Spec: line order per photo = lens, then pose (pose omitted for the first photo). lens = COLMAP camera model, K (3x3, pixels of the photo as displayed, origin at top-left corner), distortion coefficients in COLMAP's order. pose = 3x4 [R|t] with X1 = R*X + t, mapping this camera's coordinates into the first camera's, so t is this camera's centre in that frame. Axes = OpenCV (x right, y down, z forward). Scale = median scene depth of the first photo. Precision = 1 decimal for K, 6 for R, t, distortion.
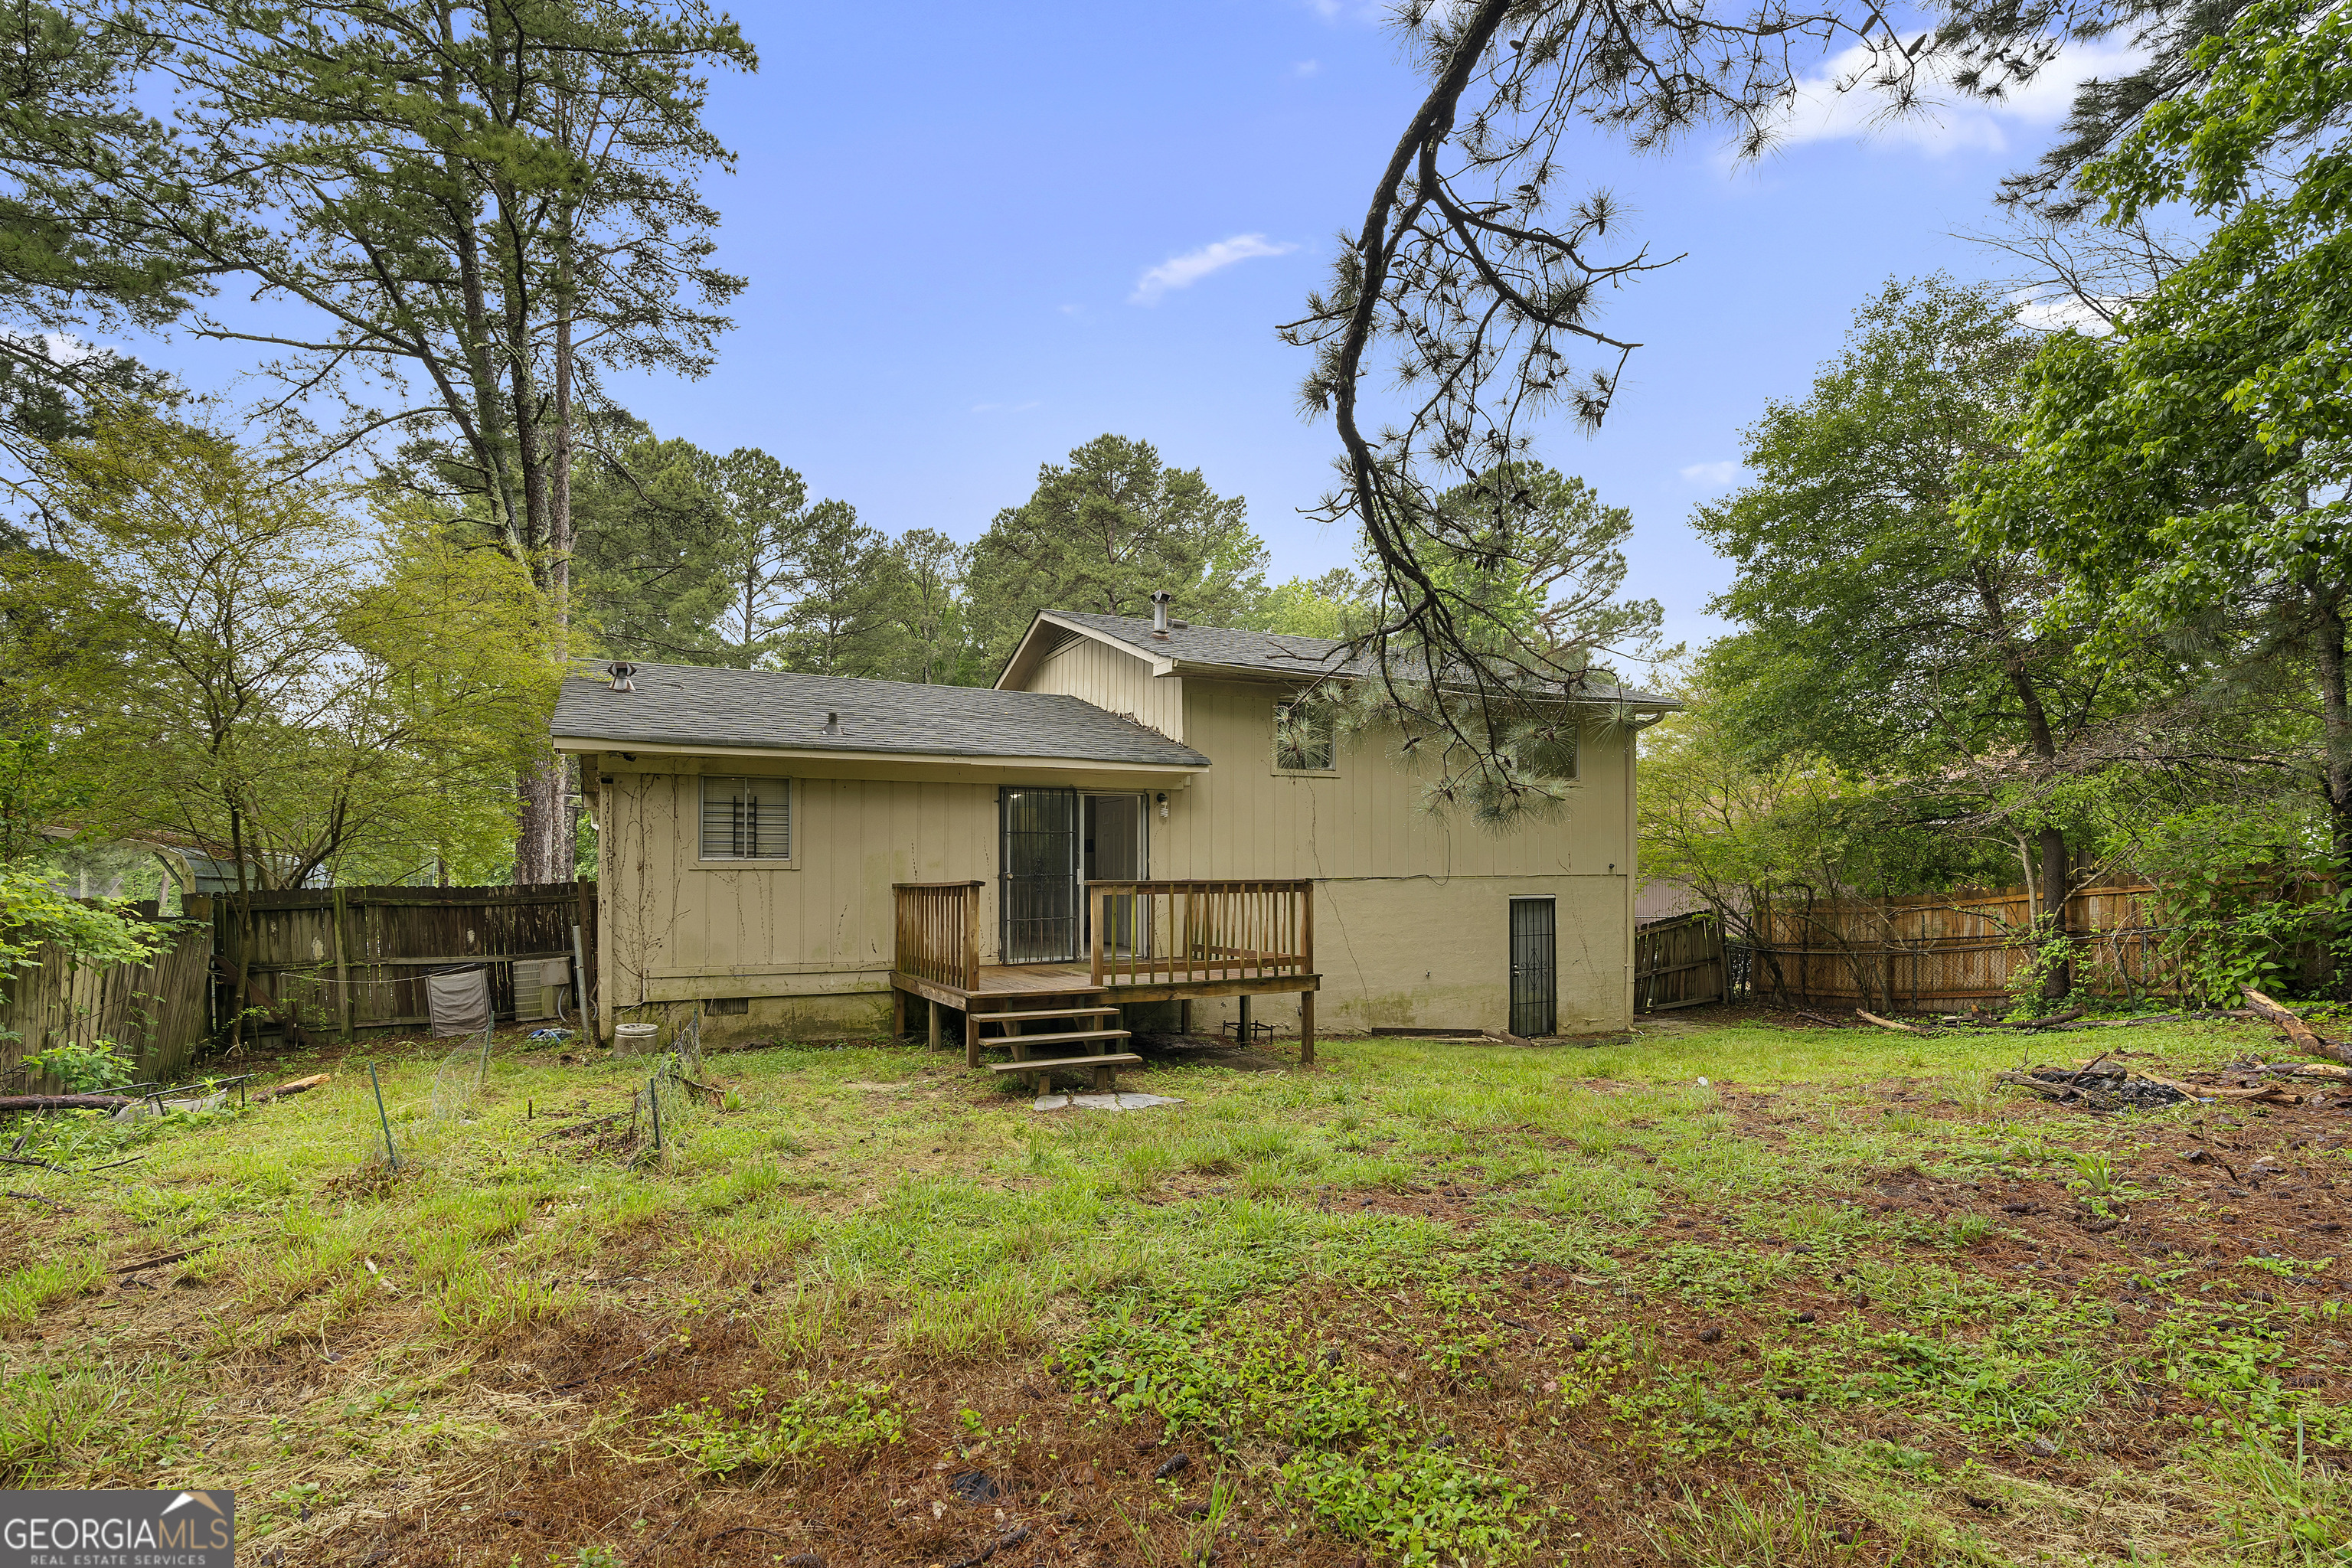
lens RADIAL K [[1133.2, 0, 1177.1], [0, 1133.2, 876.7], [0, 0, 1]] dist [-0.002400, 0.000057]
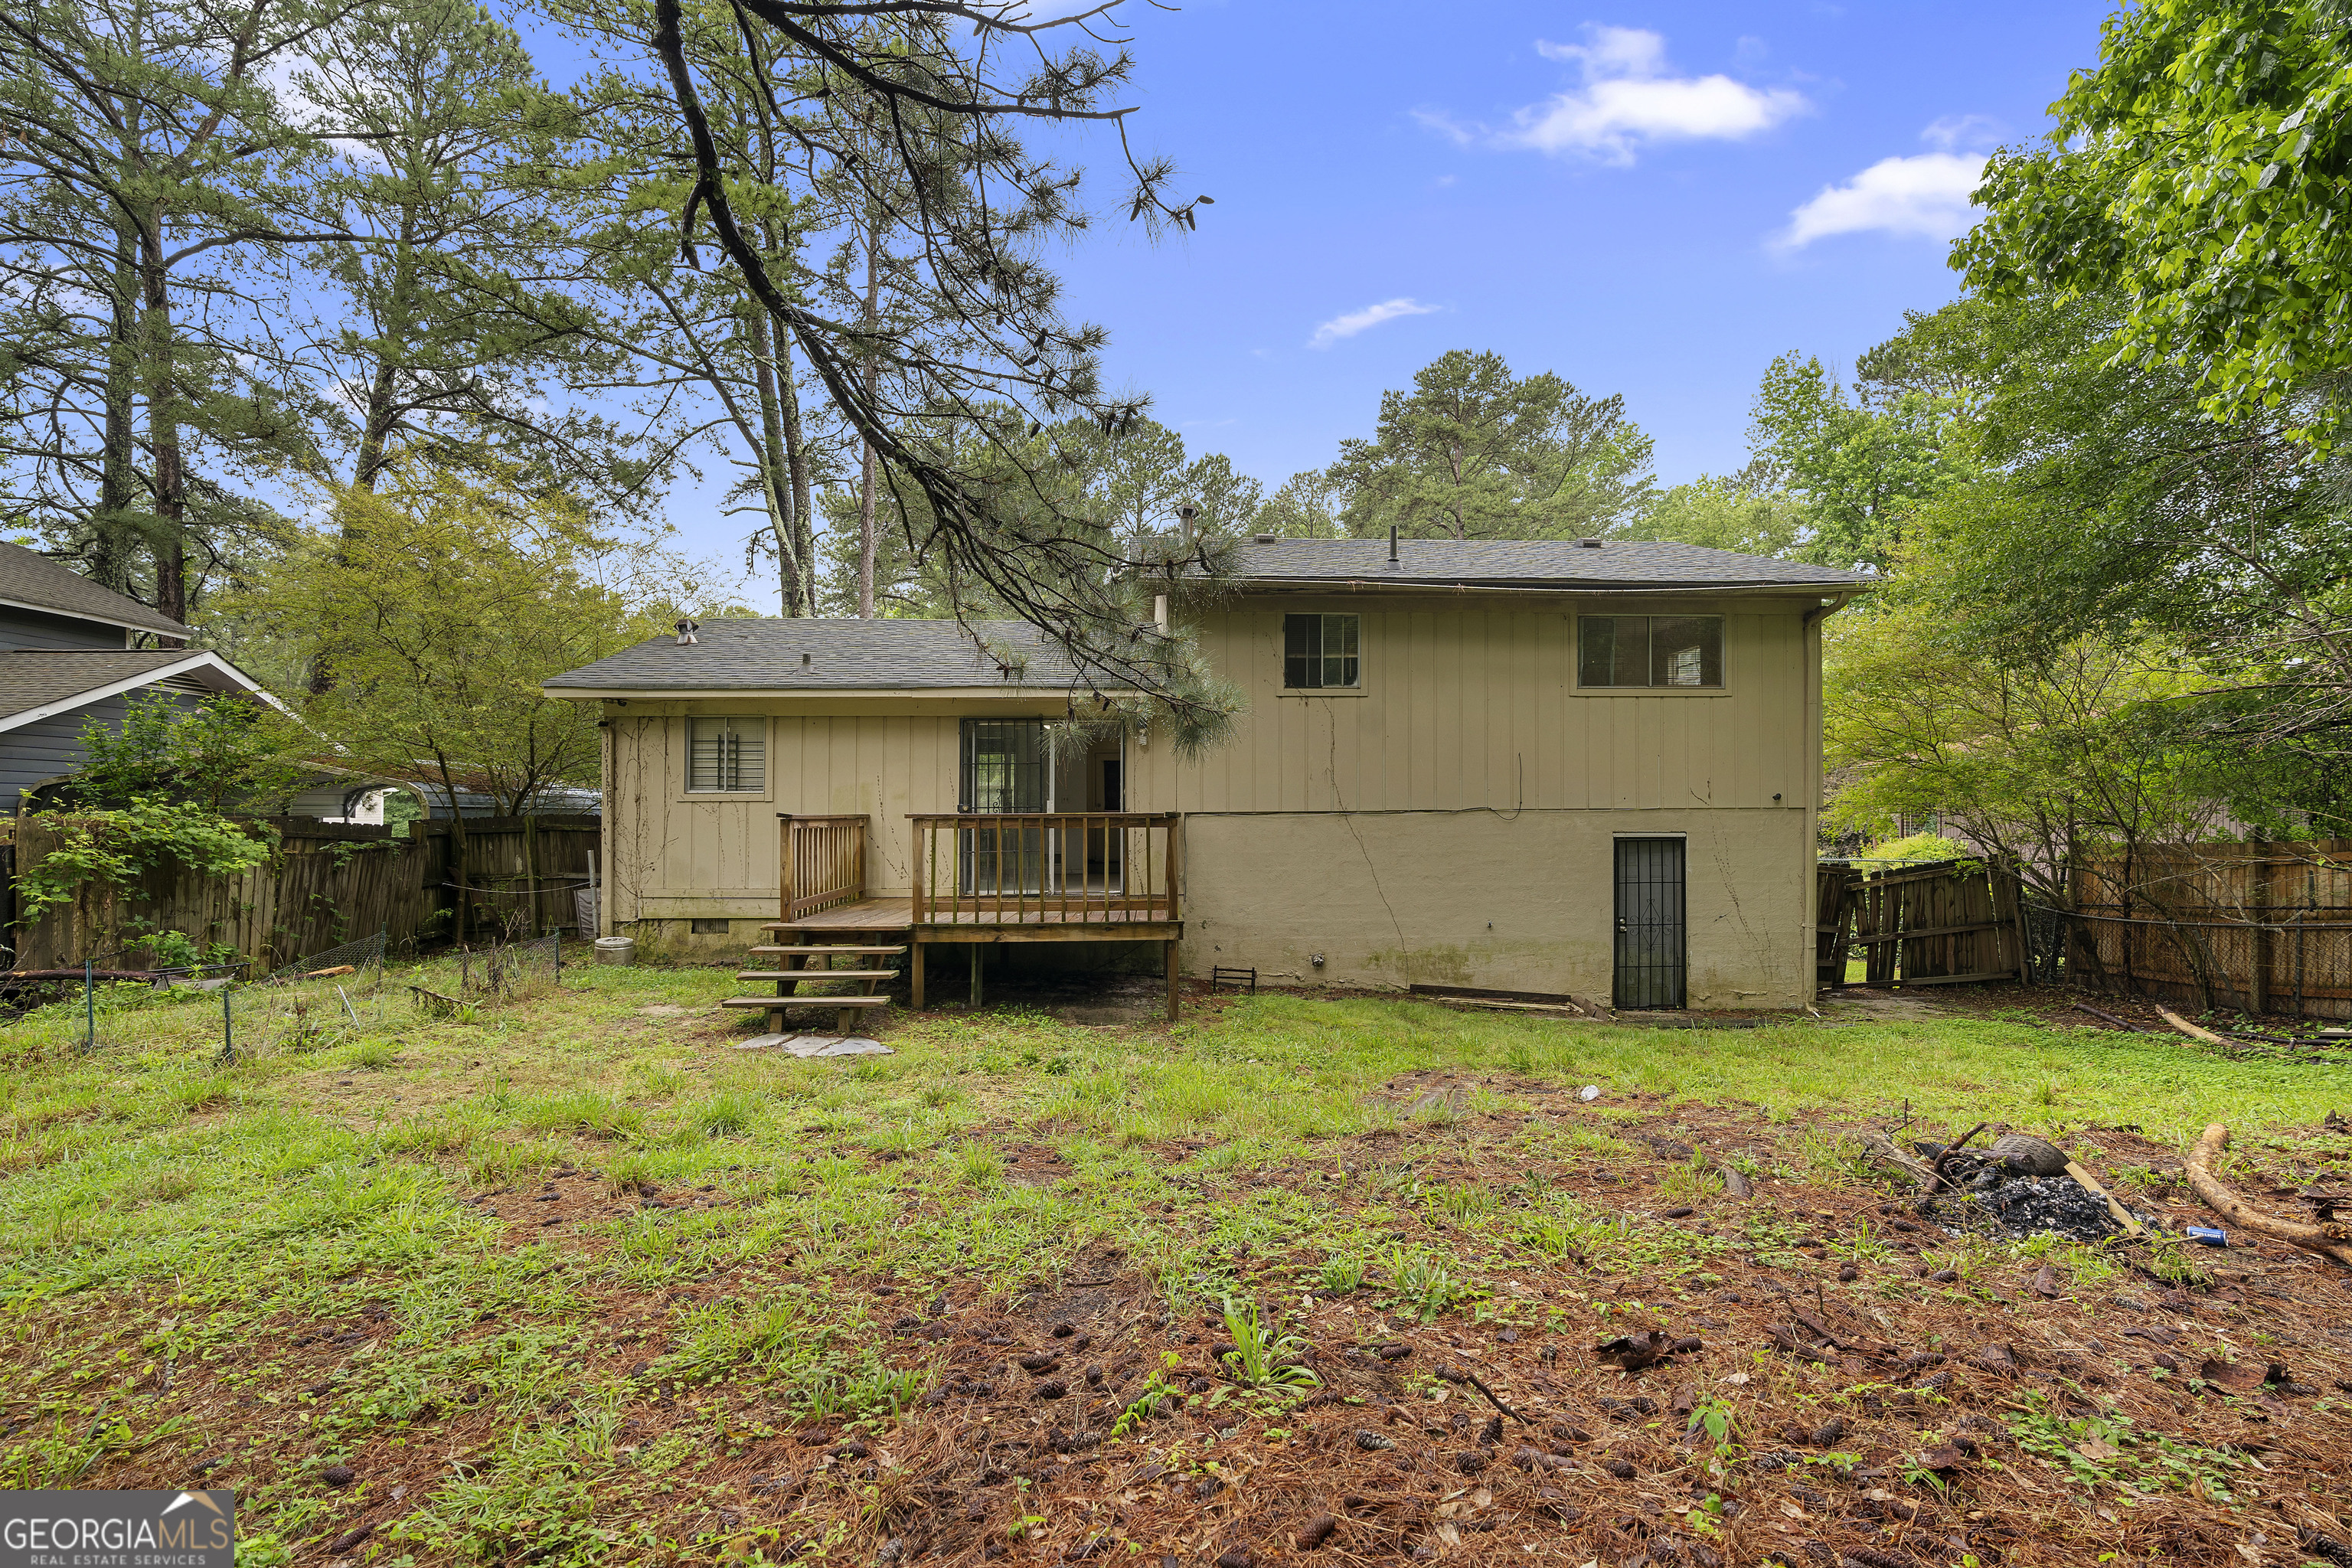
lens RADIAL K [[1098.7, 0, 1183.8], [0, 1098.7, 801.7], [0, 0, 1]] dist [-0.004286, 0.000404]
pose [[0.914594, 0.000963, -0.404371, 0.329687], [-0.002569, 0.999991, -0.003429, -0.002524], [0.404364, 0.004175, 0.914588, 0.152688]]
